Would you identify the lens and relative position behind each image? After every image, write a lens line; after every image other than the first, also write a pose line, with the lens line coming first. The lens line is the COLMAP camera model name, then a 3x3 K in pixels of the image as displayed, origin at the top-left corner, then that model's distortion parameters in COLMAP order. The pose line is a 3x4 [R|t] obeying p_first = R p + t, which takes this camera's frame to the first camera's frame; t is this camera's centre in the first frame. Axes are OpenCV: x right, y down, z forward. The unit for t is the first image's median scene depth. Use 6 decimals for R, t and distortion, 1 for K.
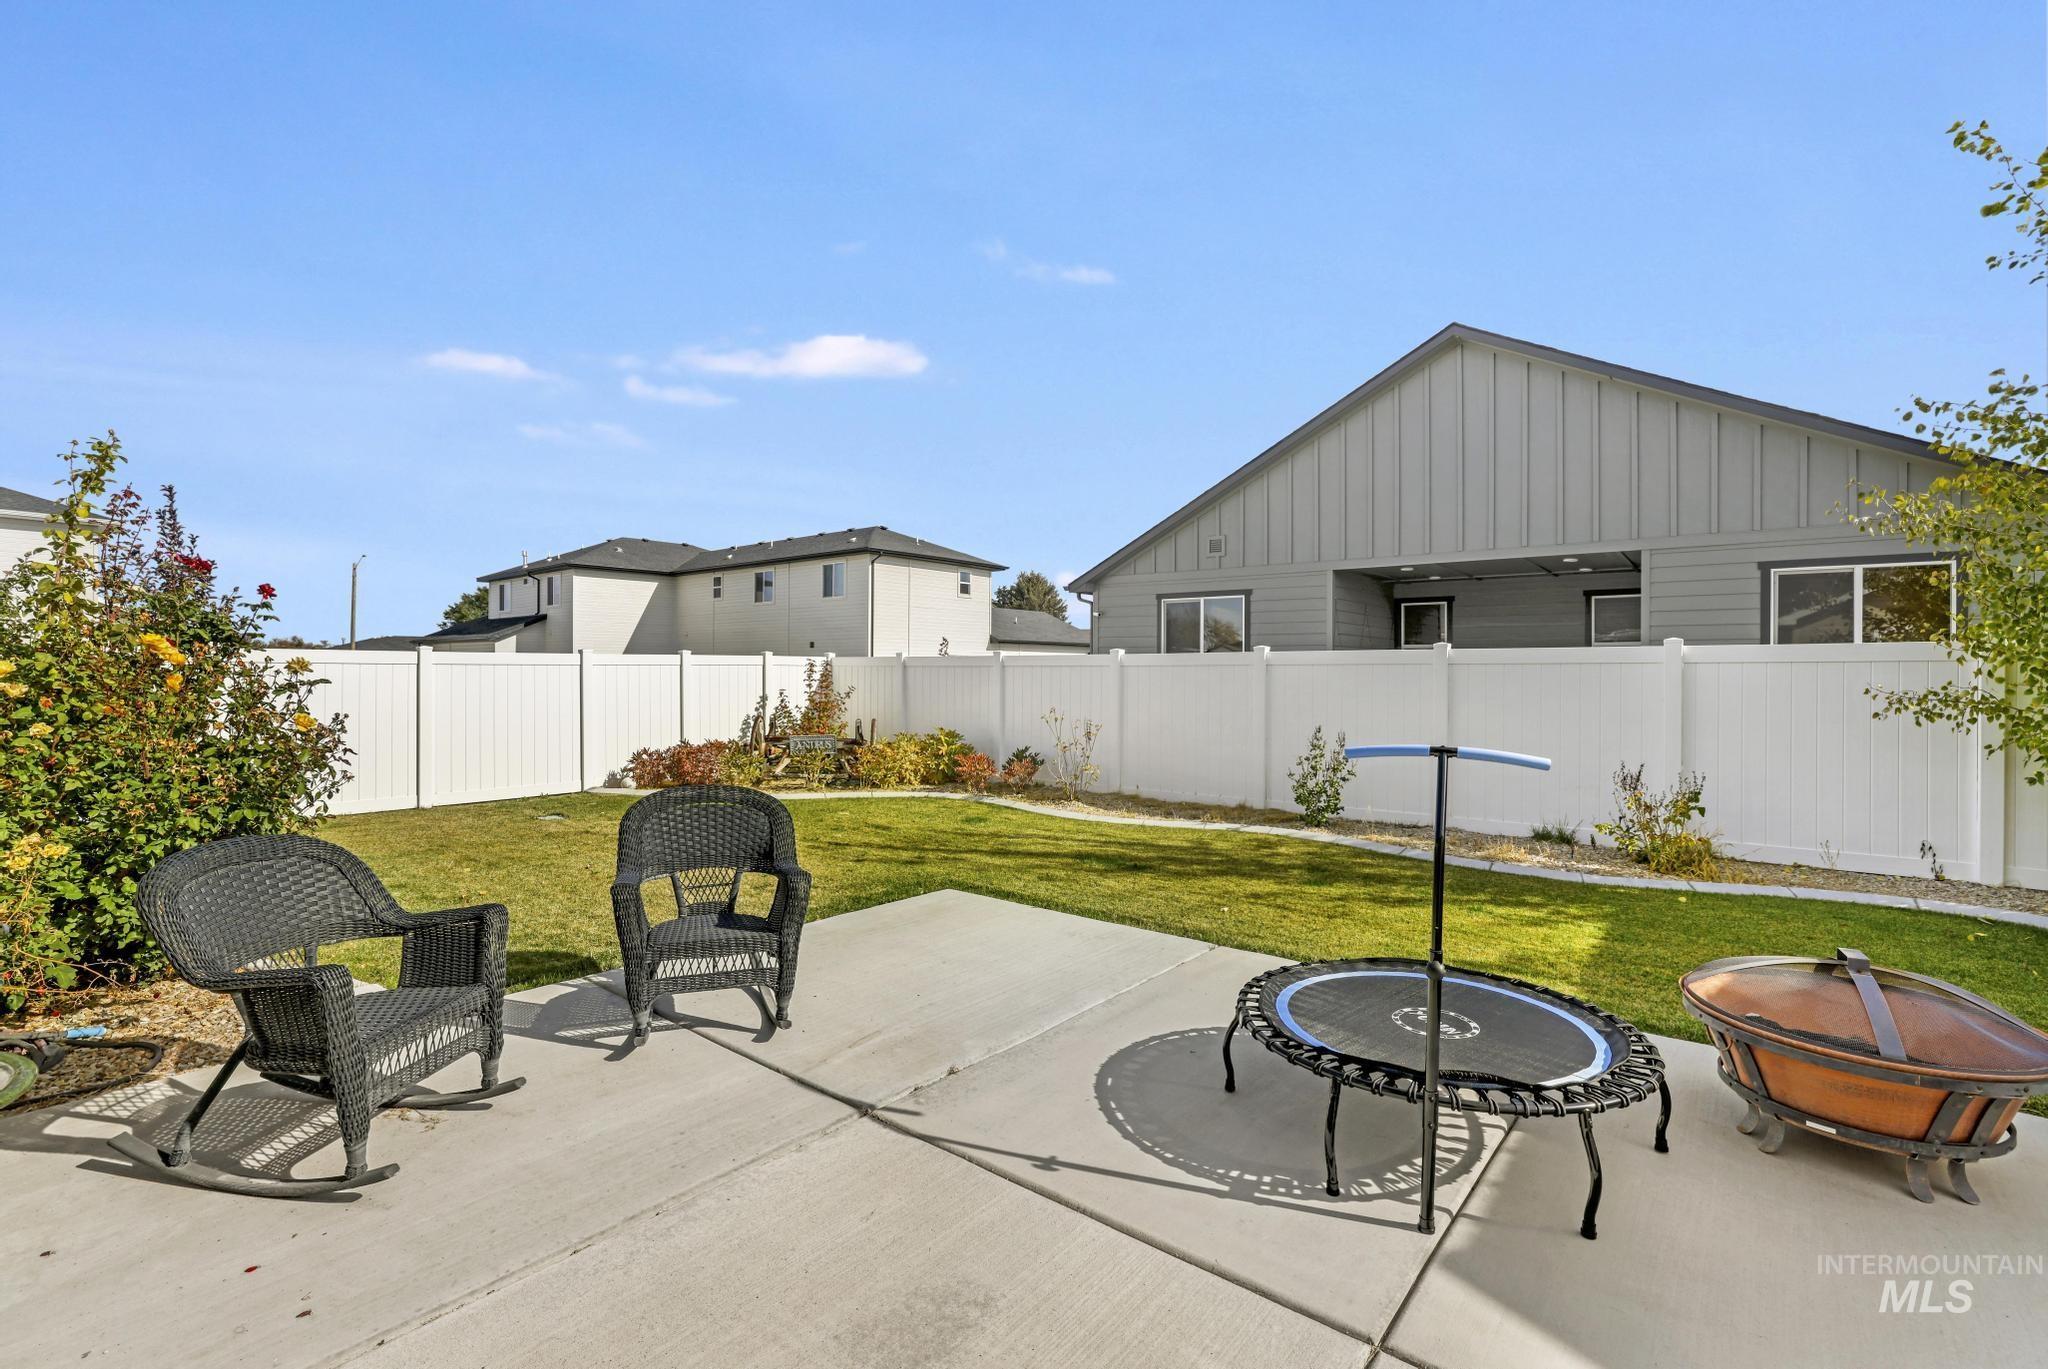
lens RADIAL K [[901.9, 0, 1029.9], [0, 901.9, 696.8], [0, 0, 1]] dist [0.000721, 0.004508]
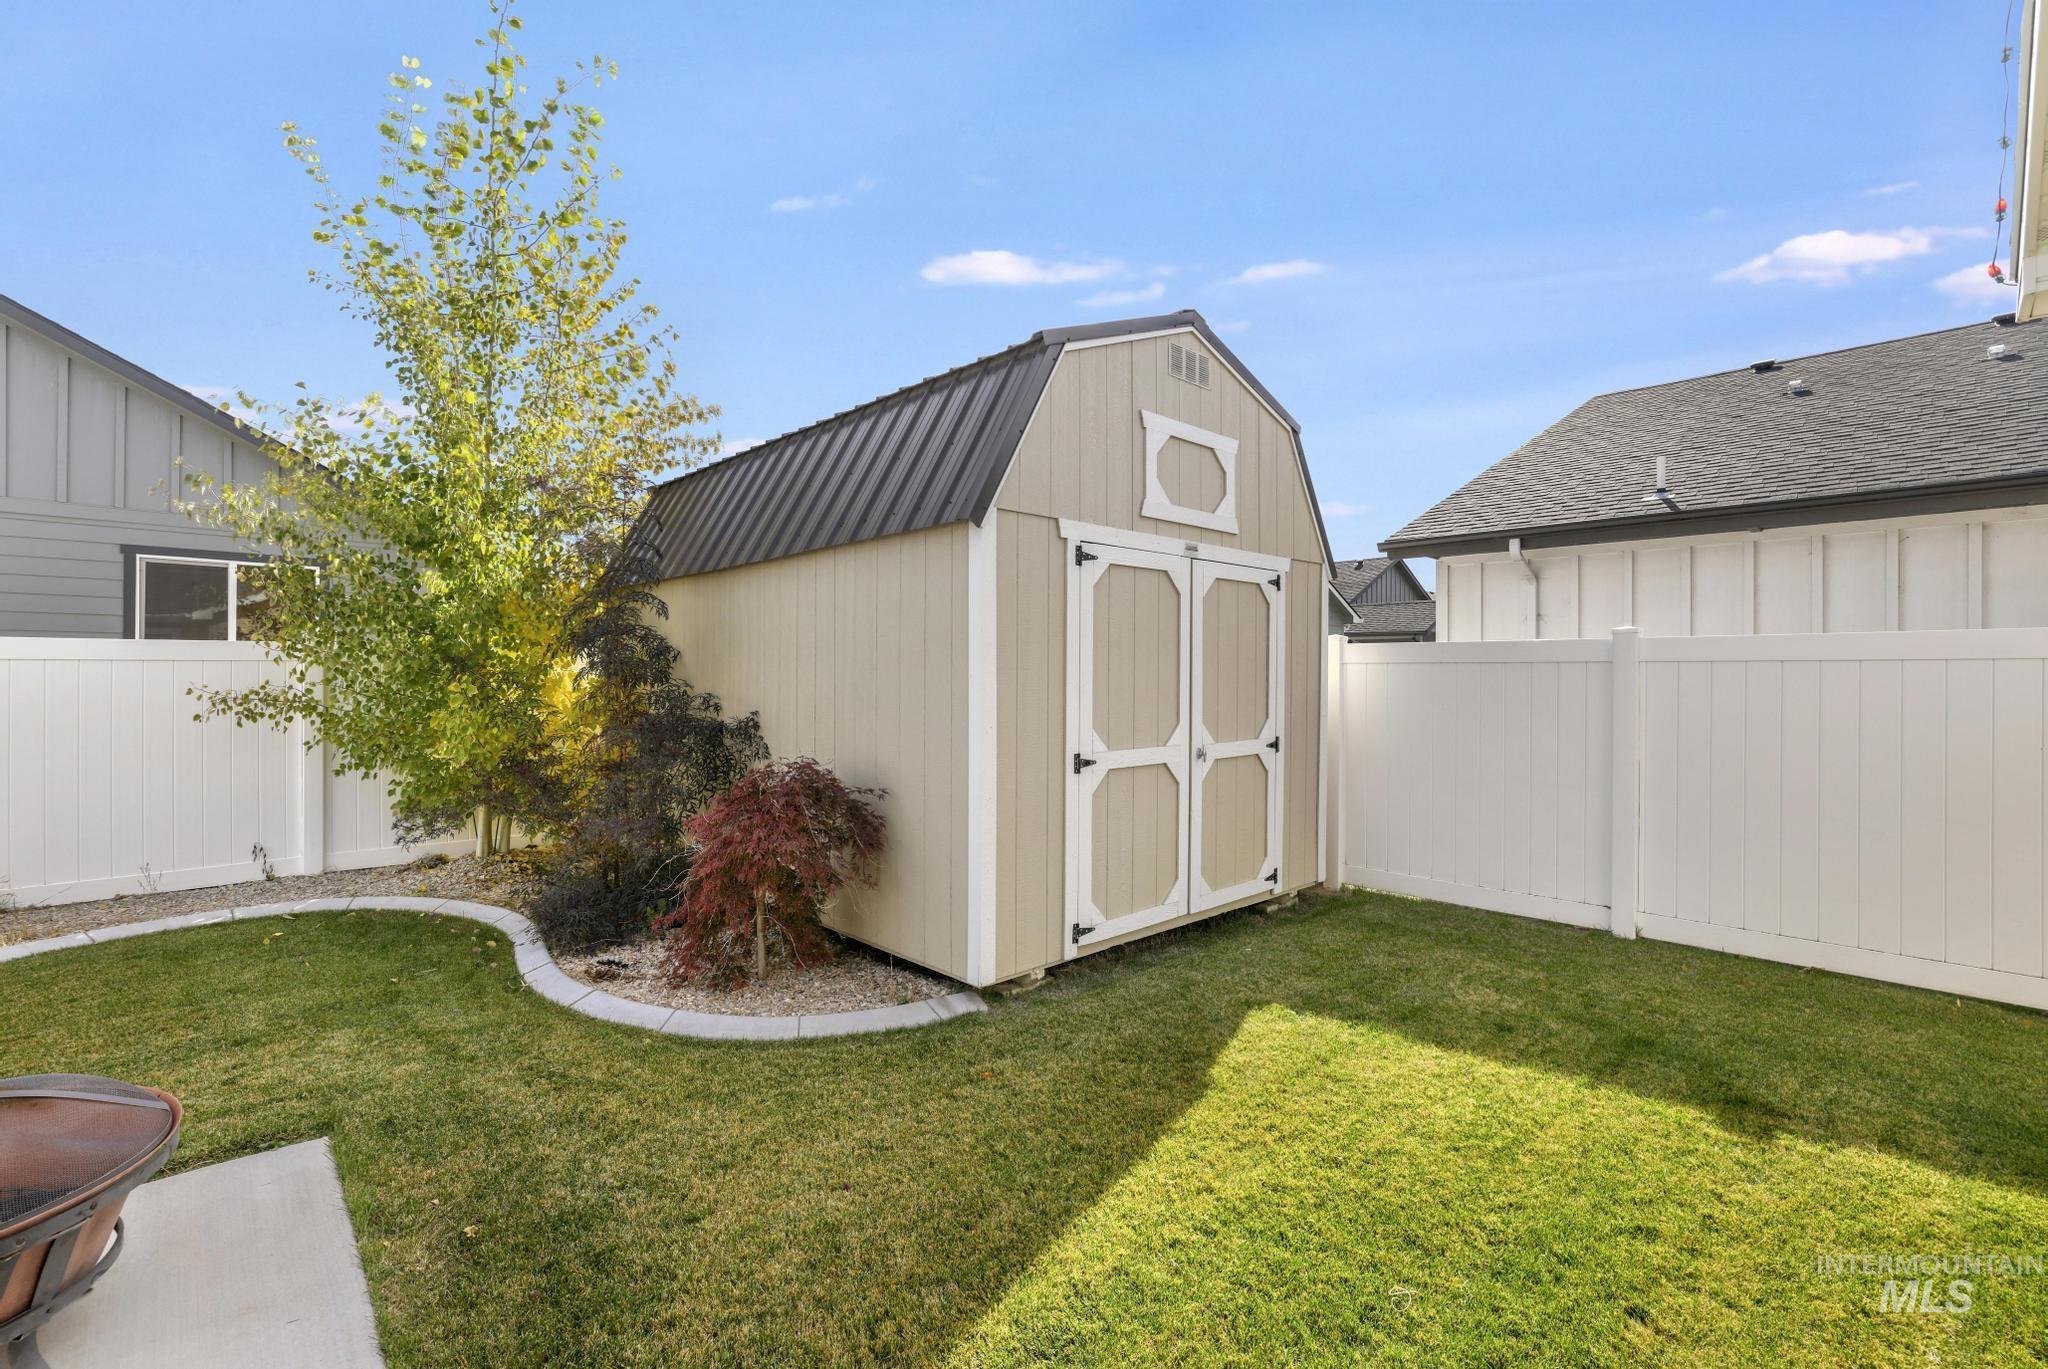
lens RADIAL K [[901.9, 0, 1028.0], [0, 901.9, 676.6], [0, 0, 1]] dist [0.000721, 0.004508]
pose [[0.152781, -0.001976, 0.988258, 0.152055], [0.023270, 0.999728, -0.001599, -0.000415], [-0.987986, 0.023241, 0.152785, 0.019899]]
